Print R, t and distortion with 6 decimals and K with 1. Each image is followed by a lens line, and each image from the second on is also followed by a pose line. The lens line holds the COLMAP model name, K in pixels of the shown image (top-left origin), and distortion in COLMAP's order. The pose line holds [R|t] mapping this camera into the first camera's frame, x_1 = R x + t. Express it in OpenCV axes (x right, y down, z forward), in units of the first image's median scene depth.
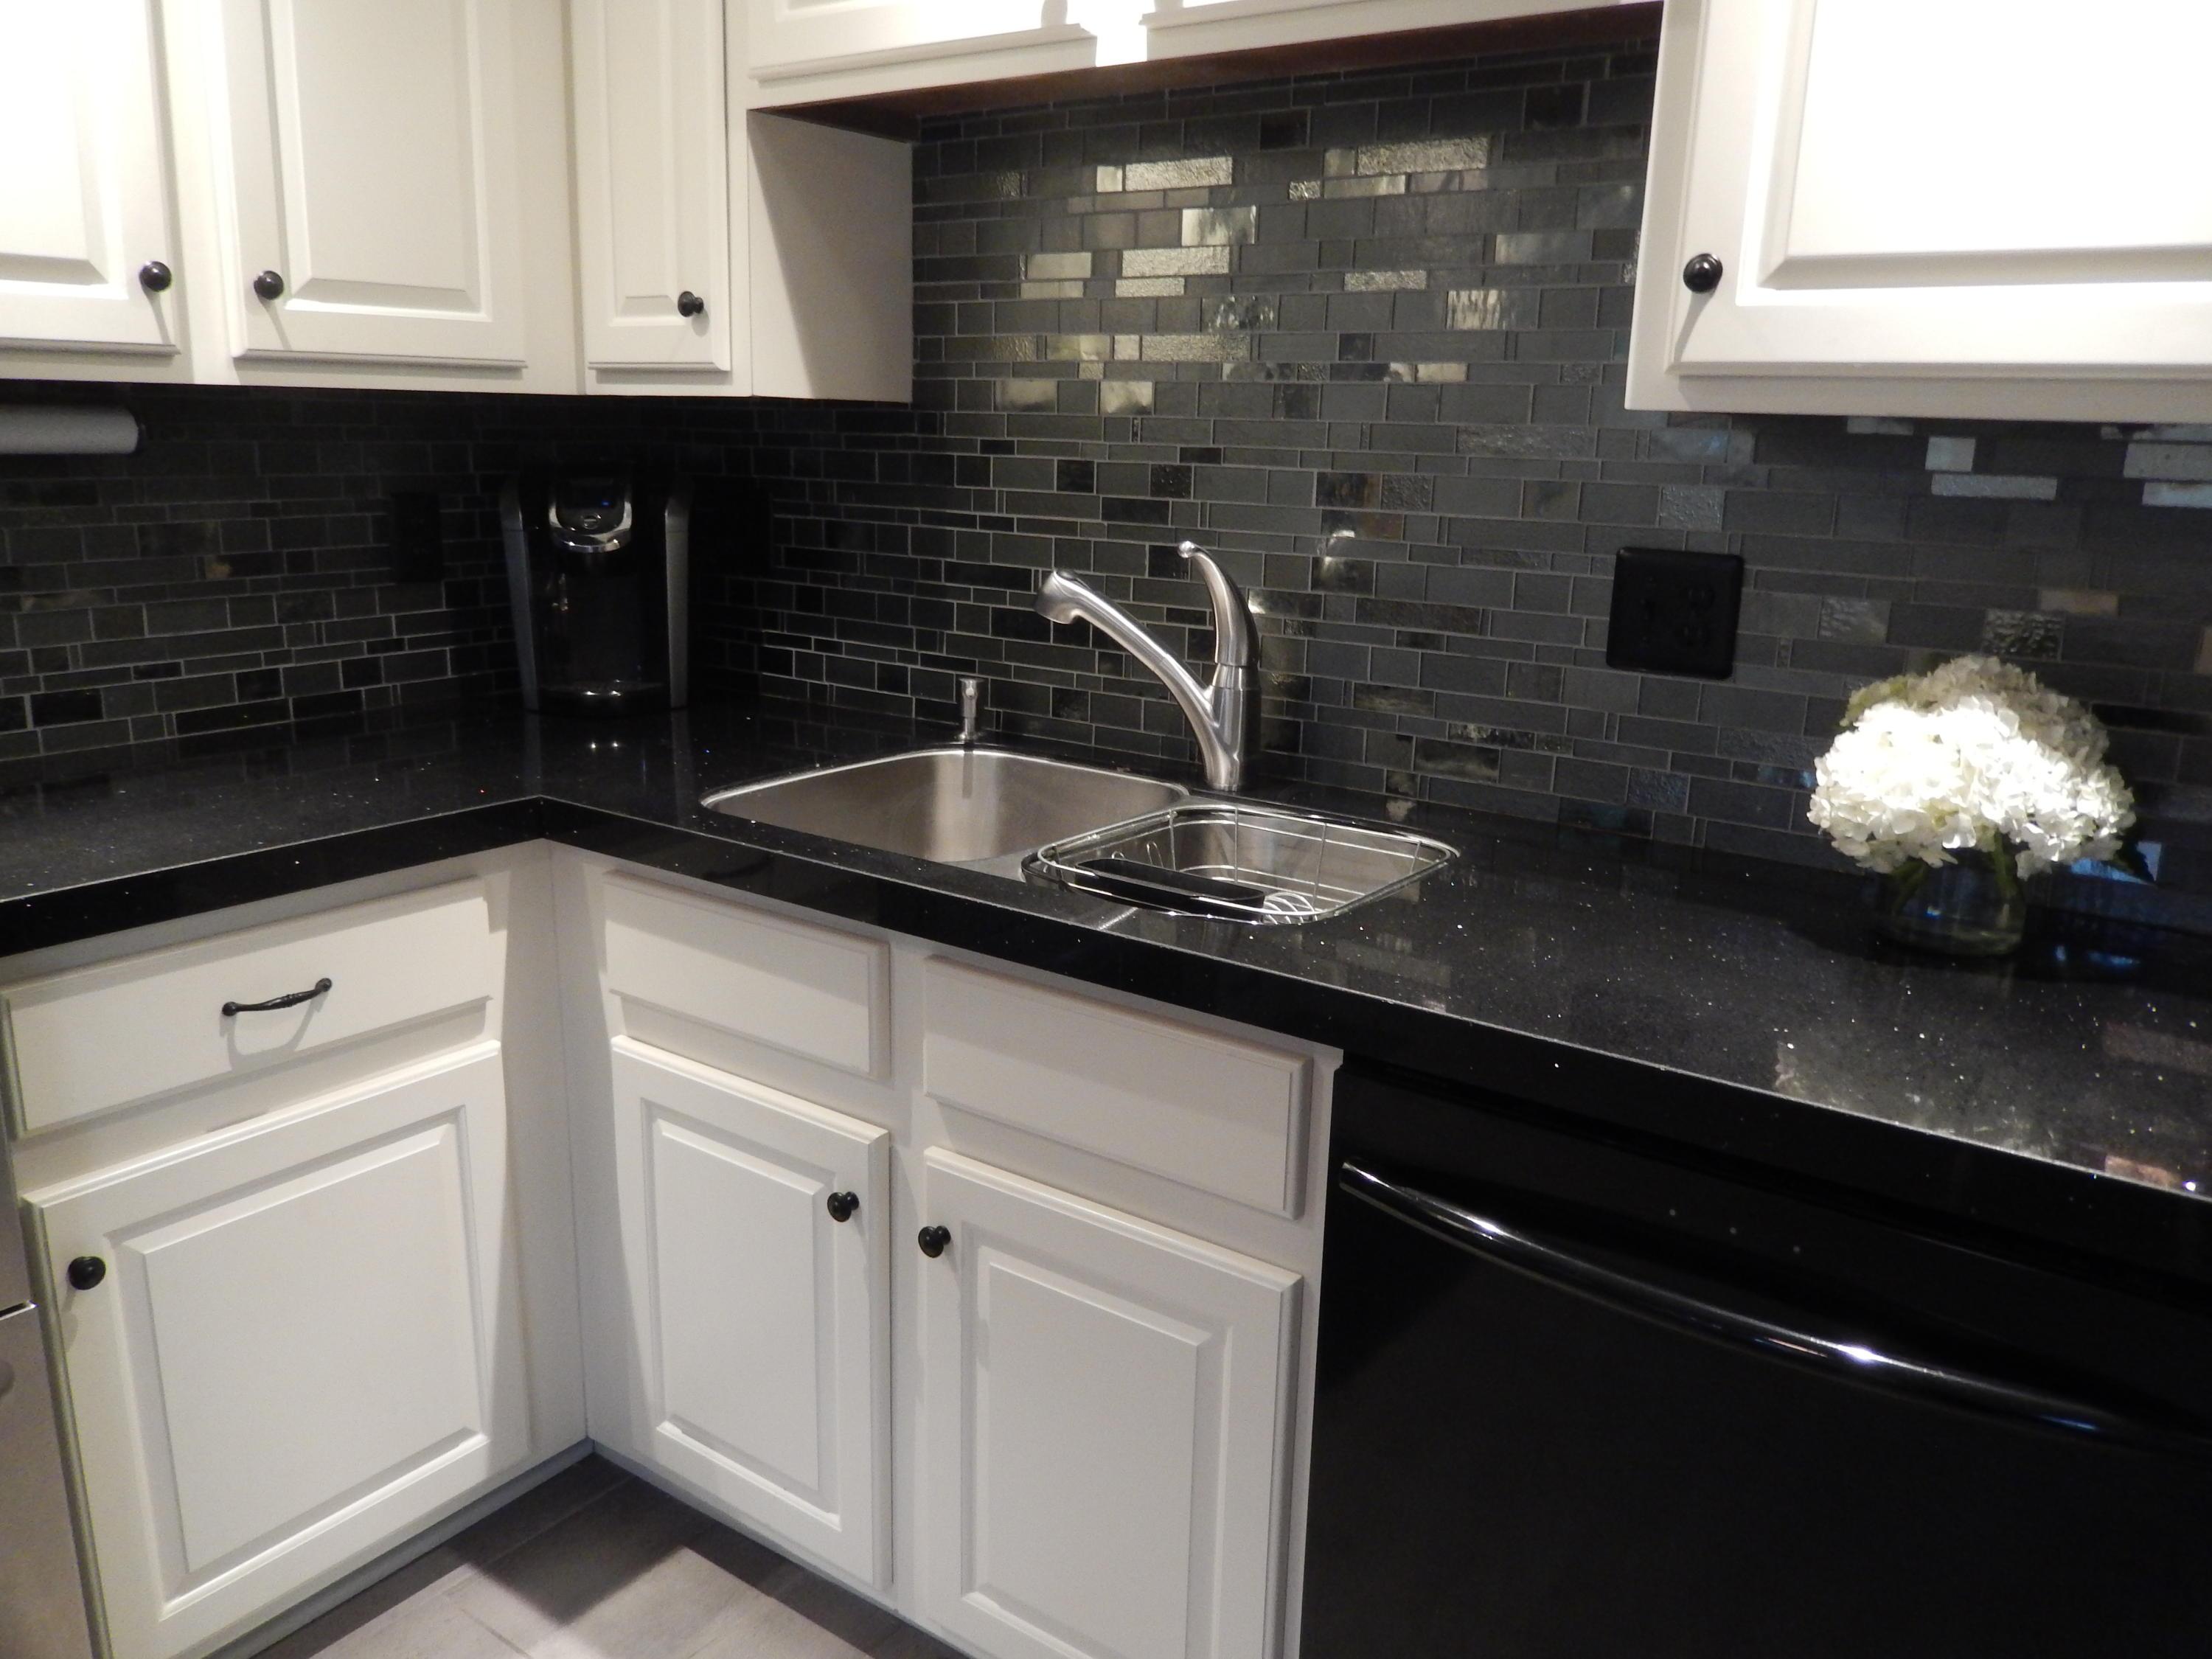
lens RADIAL K [[1663.6, 0, 1086.6], [0, 1663.6, 827.3], [0, 0, 1]] dist [-0.008201, 0.006711]
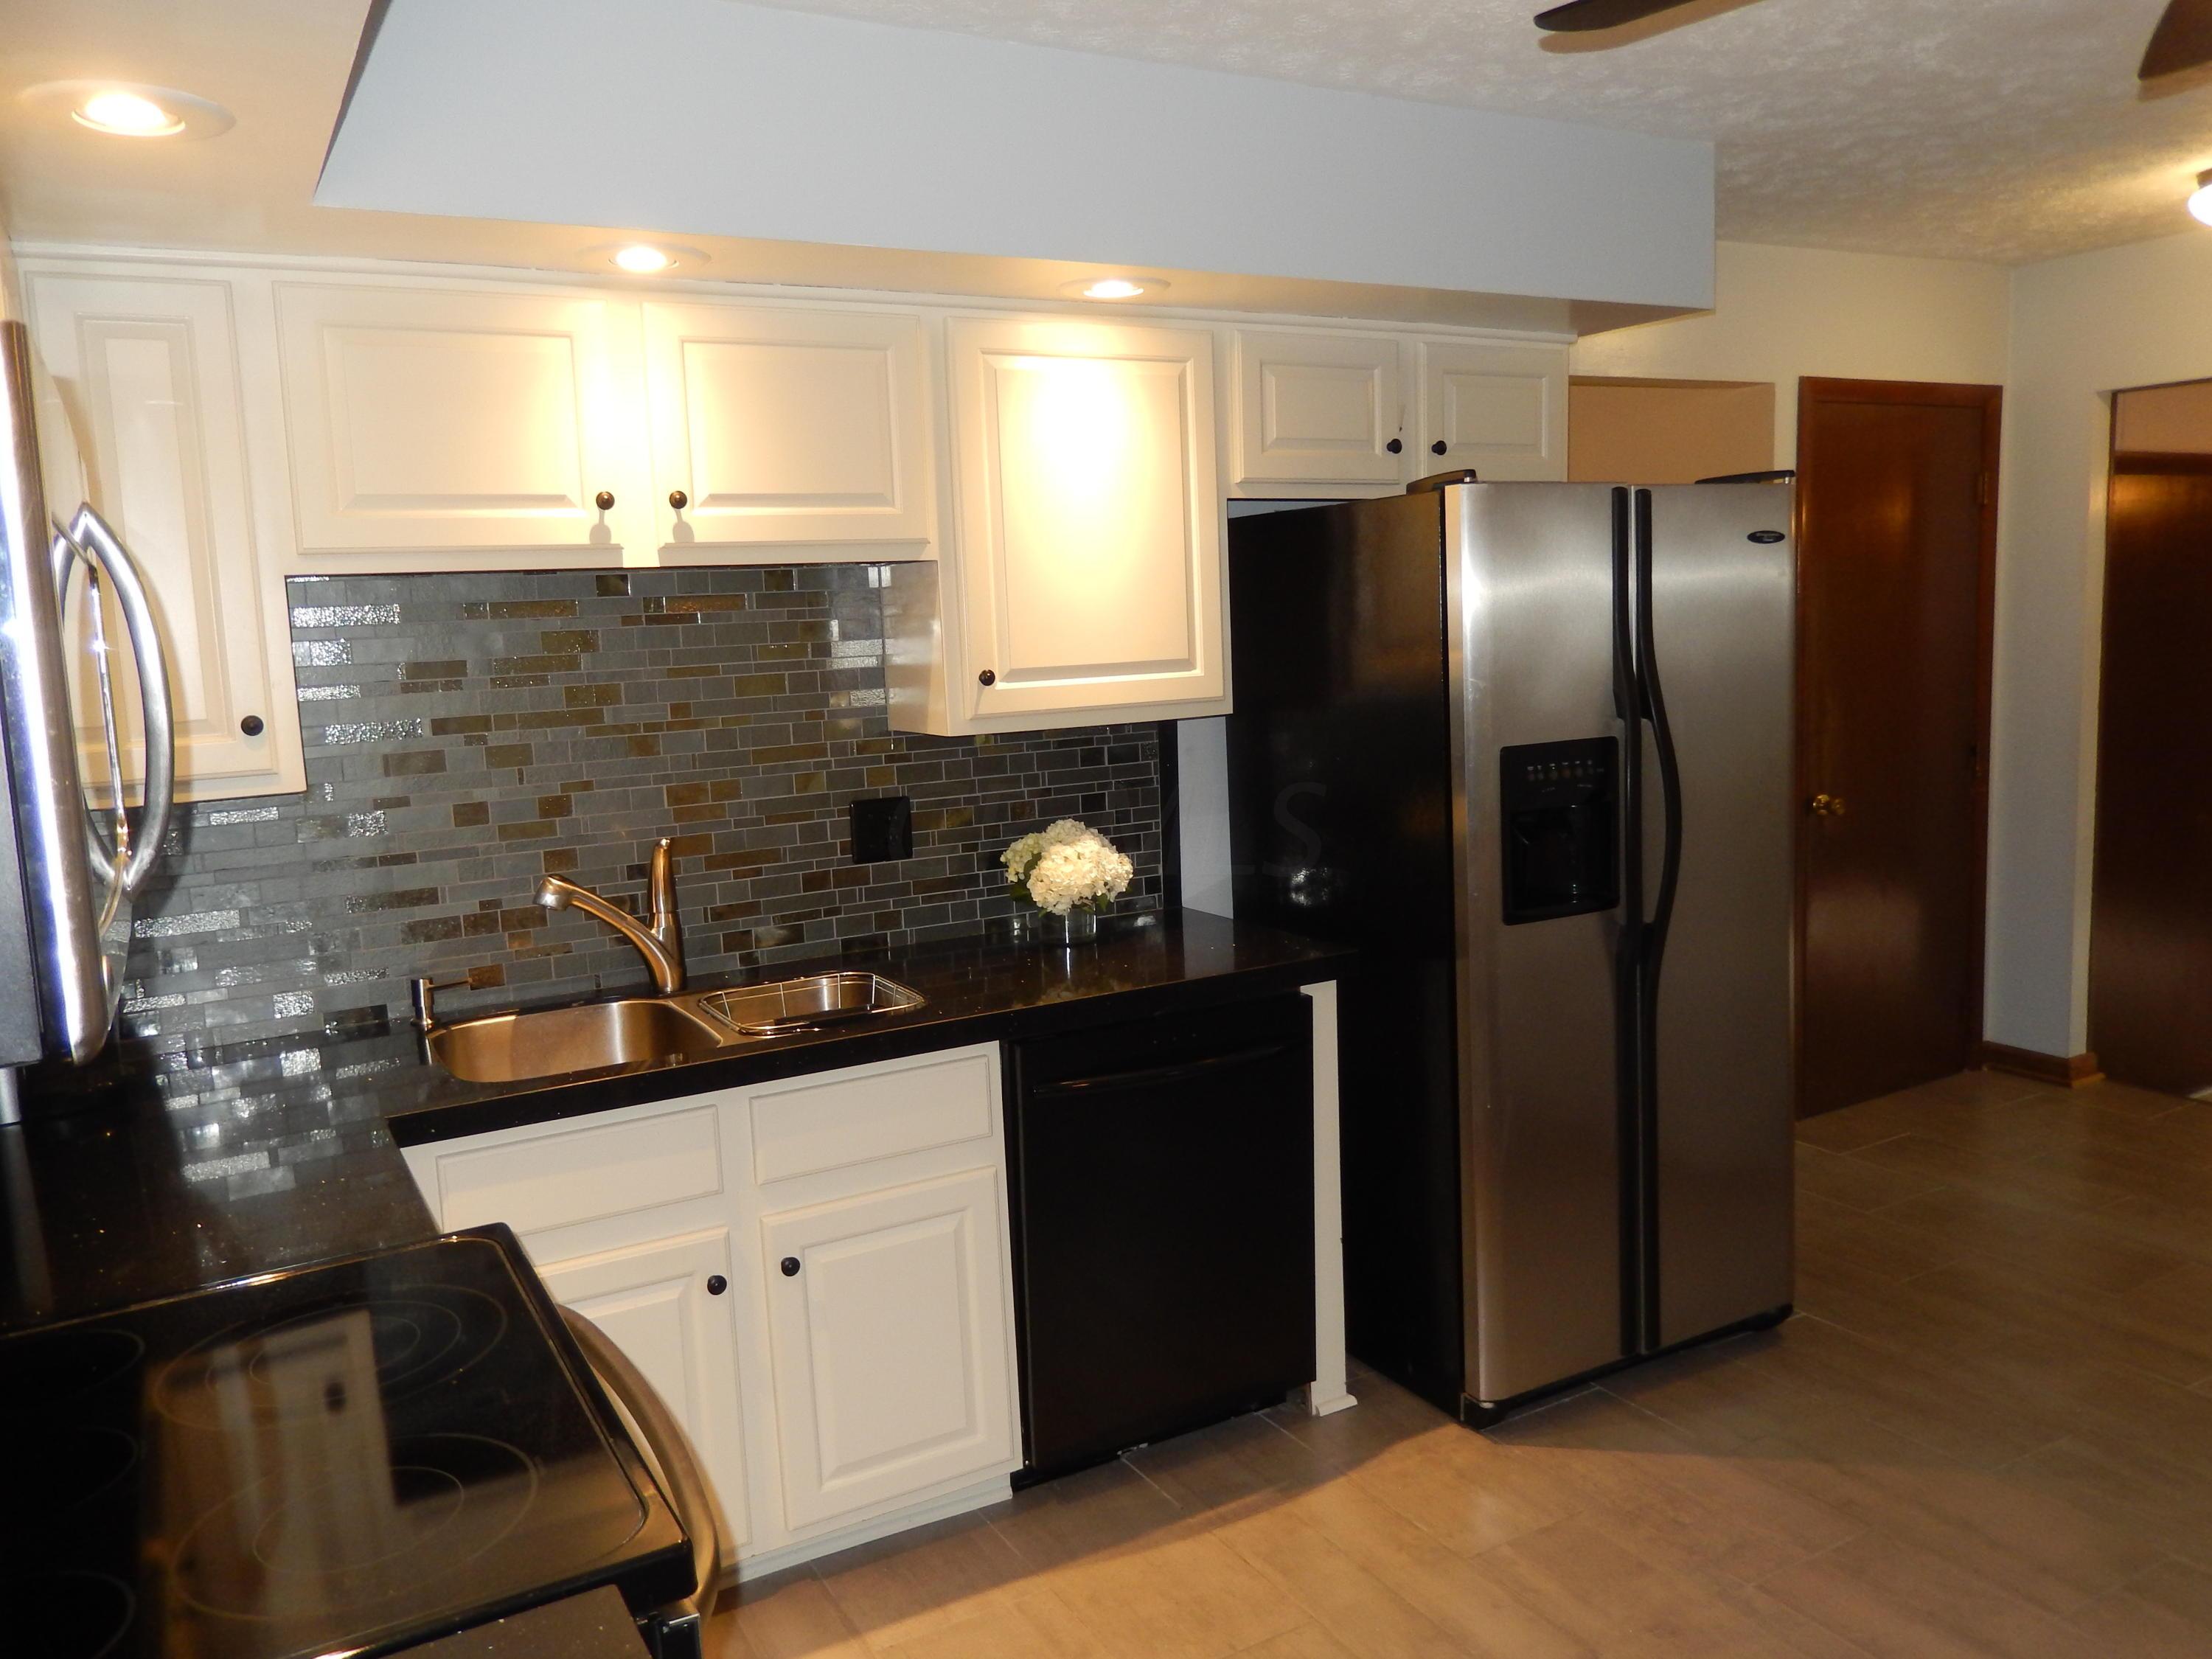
lens RADIAL K [[1663.6, 0, 1122.5], [0, 1663.6, 815.4], [0, 0, 1]] dist [-0.008201, 0.006711]
pose [[0.398952, -0.150815, 0.904484, -1.179027], [0.269995, 0.961975, 0.041311, -0.136171], [-0.876322, 0.227725, 0.424501, -0.073637]]
